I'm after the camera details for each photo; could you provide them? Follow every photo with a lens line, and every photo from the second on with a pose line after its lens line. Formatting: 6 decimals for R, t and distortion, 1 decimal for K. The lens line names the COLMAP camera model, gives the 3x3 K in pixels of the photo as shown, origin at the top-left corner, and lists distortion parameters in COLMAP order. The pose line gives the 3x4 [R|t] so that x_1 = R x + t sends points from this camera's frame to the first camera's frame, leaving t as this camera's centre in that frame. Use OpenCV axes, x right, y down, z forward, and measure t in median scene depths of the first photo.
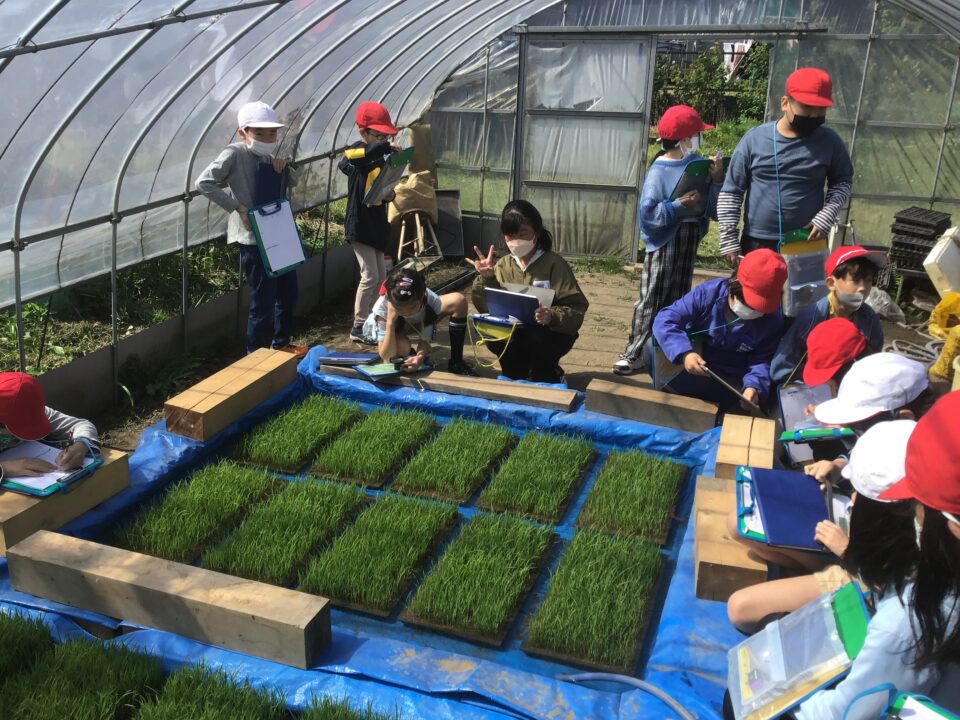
lens RADIAL K [[867.9, 0, 480.0], [0, 867.9, 360.0], [0, 0, 1]] dist [0.120560, -0.215803]
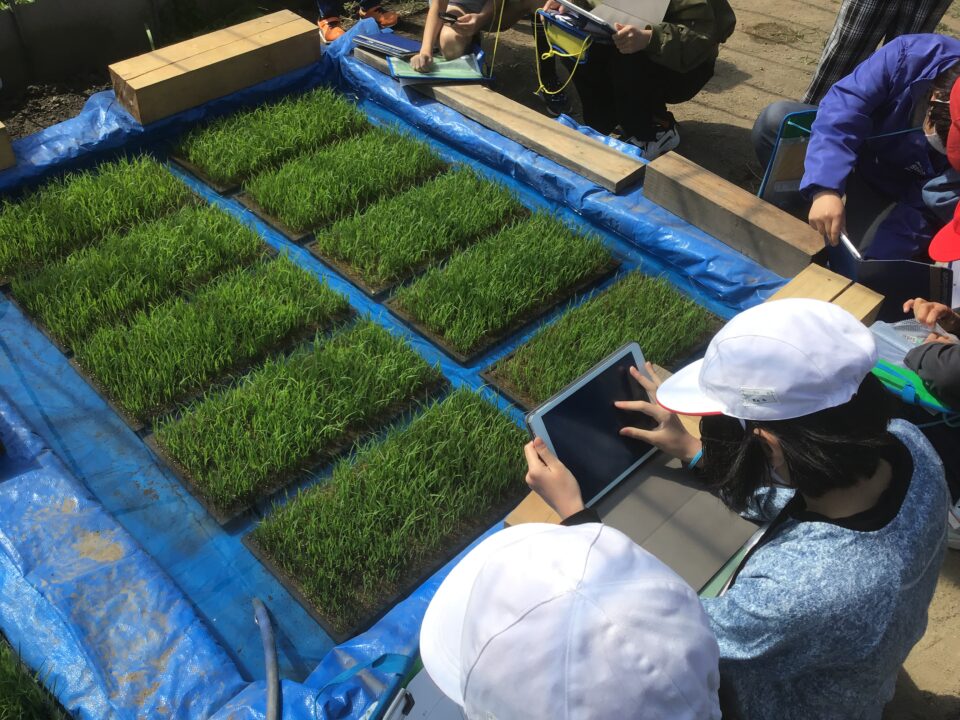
lens RADIAL K [[867.9, 0, 480.0], [0, 867.9, 360.0], [0, 0, 1]] dist [0.120560, -0.215803]
pose [[0.902892, 0.297949, -0.309859, 0.287057], [-0.162014, 0.903532, 0.396713, -0.085593], [0.398167, -0.307988, 0.864064, 0.362004]]
